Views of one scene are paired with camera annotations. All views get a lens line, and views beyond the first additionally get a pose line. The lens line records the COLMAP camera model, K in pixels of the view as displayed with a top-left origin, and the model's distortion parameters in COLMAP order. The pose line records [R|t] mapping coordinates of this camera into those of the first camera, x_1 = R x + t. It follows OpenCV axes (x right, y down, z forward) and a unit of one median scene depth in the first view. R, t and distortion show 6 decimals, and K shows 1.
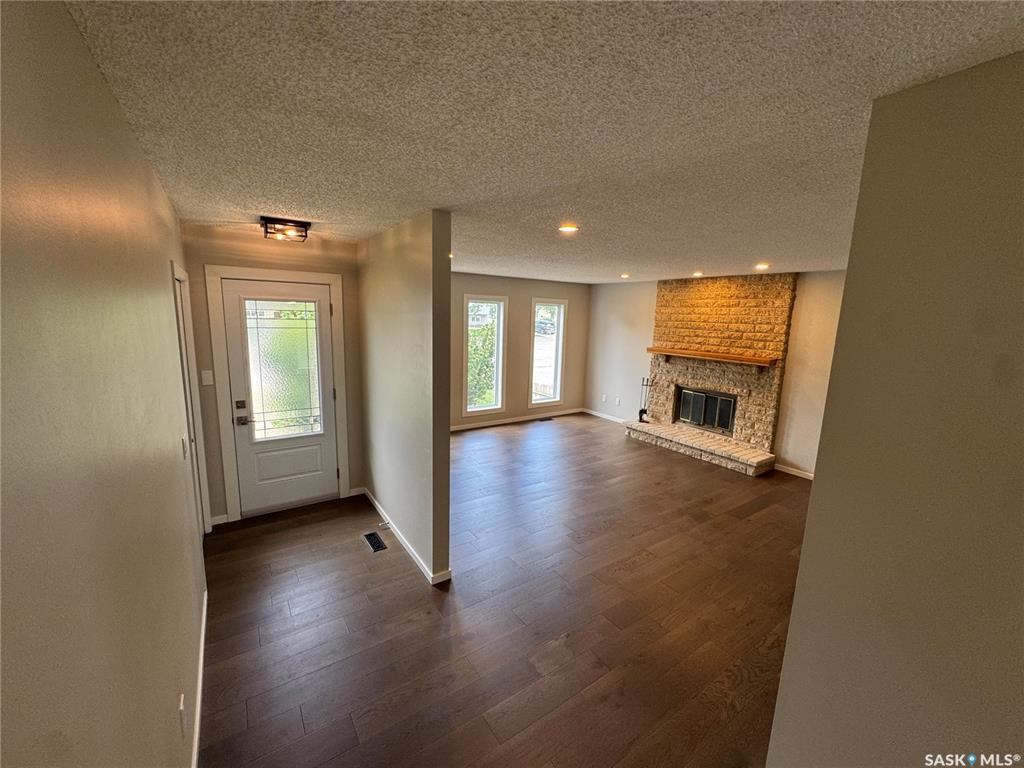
lens RADIAL K [[411.4, 0, 512.0], [0, 411.4, 384.0], [0, 0, 1]] dist [-0.001727, -0.000315]
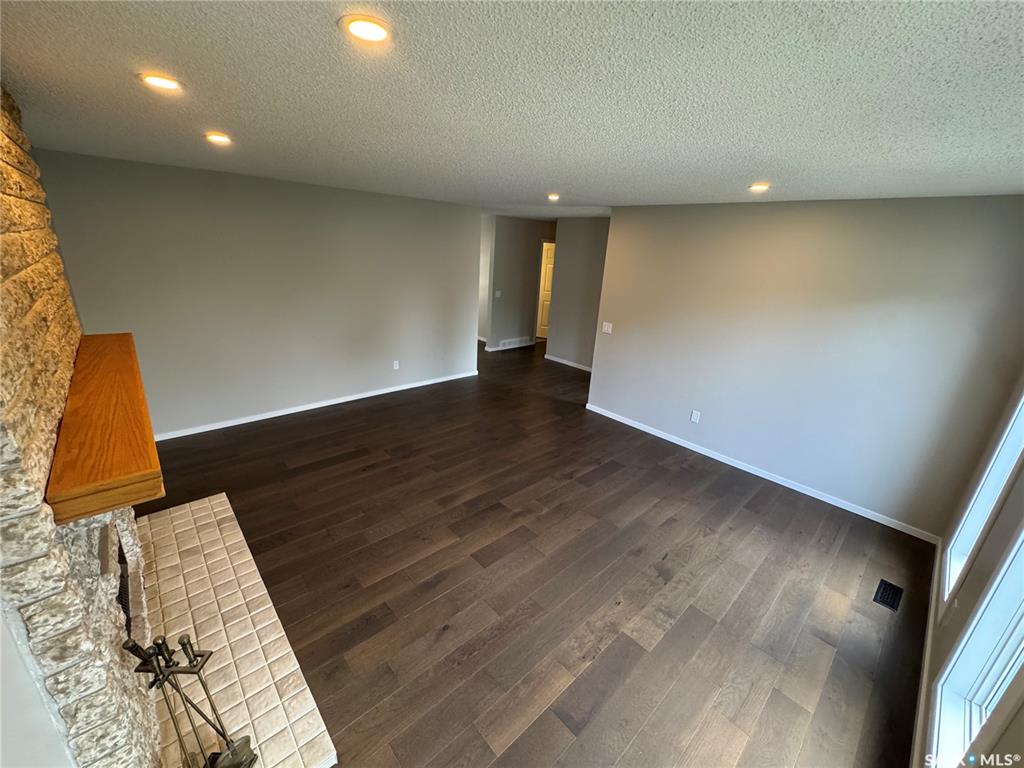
lens RADIAL K [[411.4, 0, 512.0], [0, 411.4, 384.0], [0, 0, 1]] dist [-0.001727, -0.000315]
pose [[-0.986674, -0.034935, -0.158917, 0.338829], [-0.106513, 0.877009, 0.468519, -0.324490], [0.123004, 0.479202, -0.869043, 1.777317]]
